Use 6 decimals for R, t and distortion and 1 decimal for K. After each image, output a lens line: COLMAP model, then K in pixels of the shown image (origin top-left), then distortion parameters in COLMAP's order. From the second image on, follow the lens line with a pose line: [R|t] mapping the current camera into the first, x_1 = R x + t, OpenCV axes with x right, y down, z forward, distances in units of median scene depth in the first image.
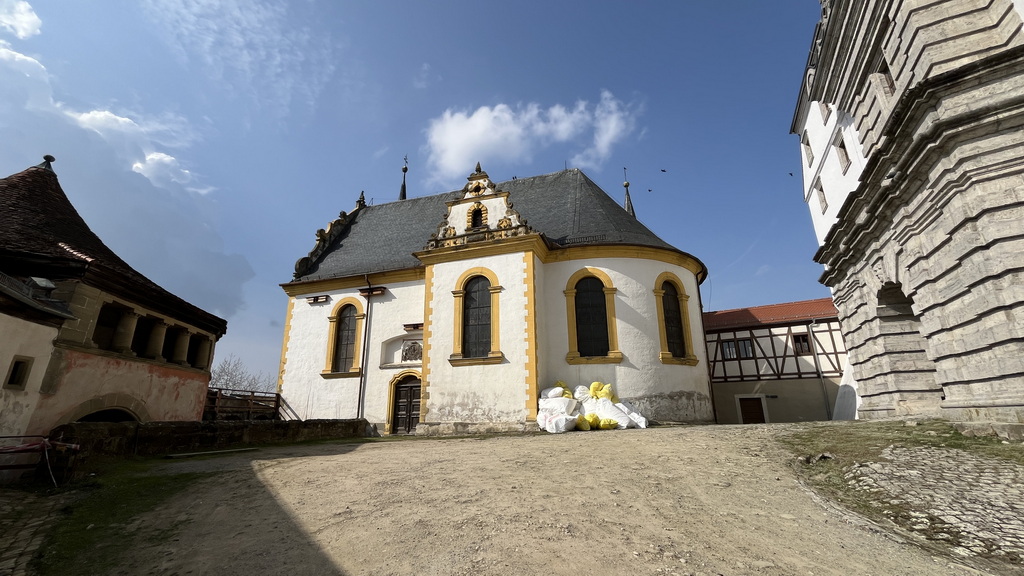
lens RADIAL K [[416.4, 0, 512.0], [0, 416.4, 288.0], [0, 0, 1]] dist [0.000103, -0.000001]
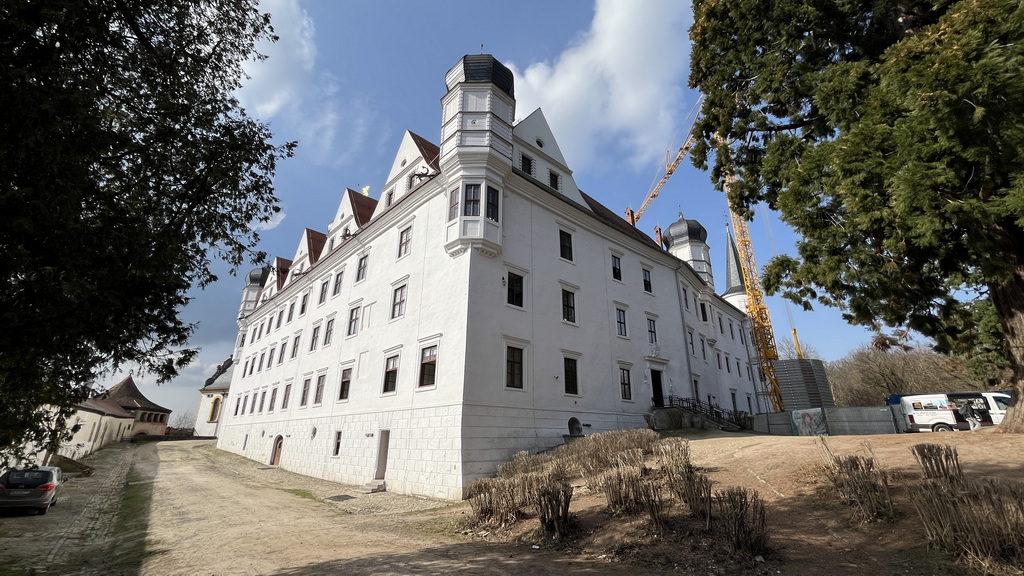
lens RADIAL K [[416.4, 0, 512.0], [0, 416.4, 288.0], [0, 0, 1]] dist [0.000103, -0.000001]
pose [[0.999289, 0.004337, -0.037441, 3.203781], [-0.006430, 0.998413, -0.055952, -1.043003], [0.037138, 0.056153, 0.997731, -3.436326]]
